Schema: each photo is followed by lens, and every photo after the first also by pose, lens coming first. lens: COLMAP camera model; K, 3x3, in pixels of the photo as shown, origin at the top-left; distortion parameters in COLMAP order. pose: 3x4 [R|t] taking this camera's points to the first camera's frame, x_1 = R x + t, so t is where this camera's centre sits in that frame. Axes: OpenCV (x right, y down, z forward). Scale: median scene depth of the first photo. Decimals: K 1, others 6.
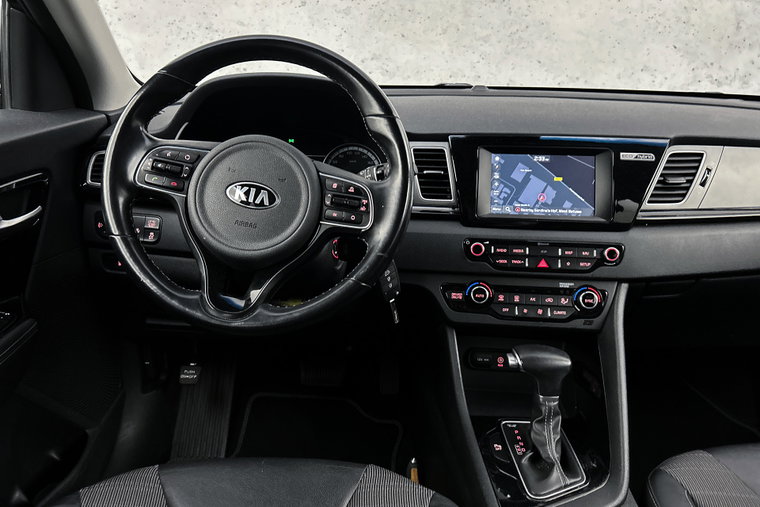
lens RADIAL K [[579.3, 0, 376.5], [0, 579.3, 249.8], [0, 0, 1]] dist [0.054790, -0.063617]
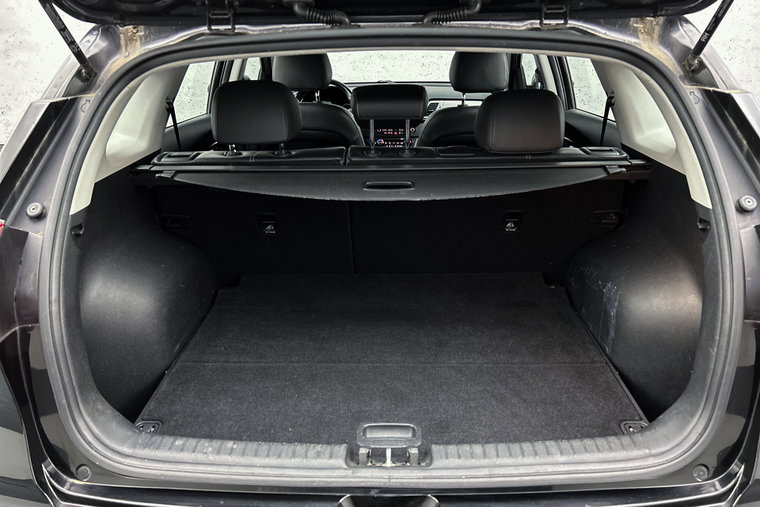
lens RADIAL K [[579.3, 0, 382.0], [0, 579.3, 254.1], [0, 0, 1]] dist [0.054790, -0.063617]
pose [[0.999344, -0.031226, -0.018344, 0.236411], [0.032281, 0.997653, 0.060379, 0.578426], [0.016416, -0.060931, 0.998007, -2.842915]]
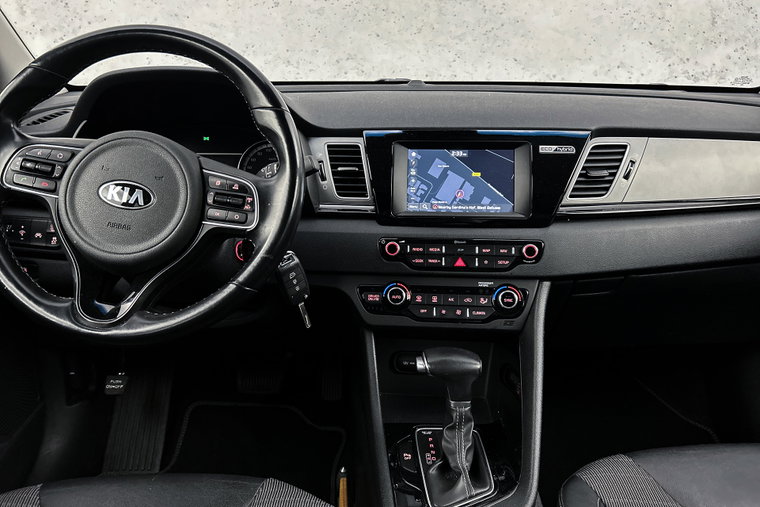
lens RADIAL K [[579.3, 0, 377.5], [0, 579.3, 249.8], [0, 0, 1]] dist [0.054790, -0.063617]
pose [[0.999797, -0.017429, 0.010062, 0.137977], [0.017462, 0.999842, -0.003198, 0.003652], [-0.010005, 0.003373, 0.999944, 0.044200]]
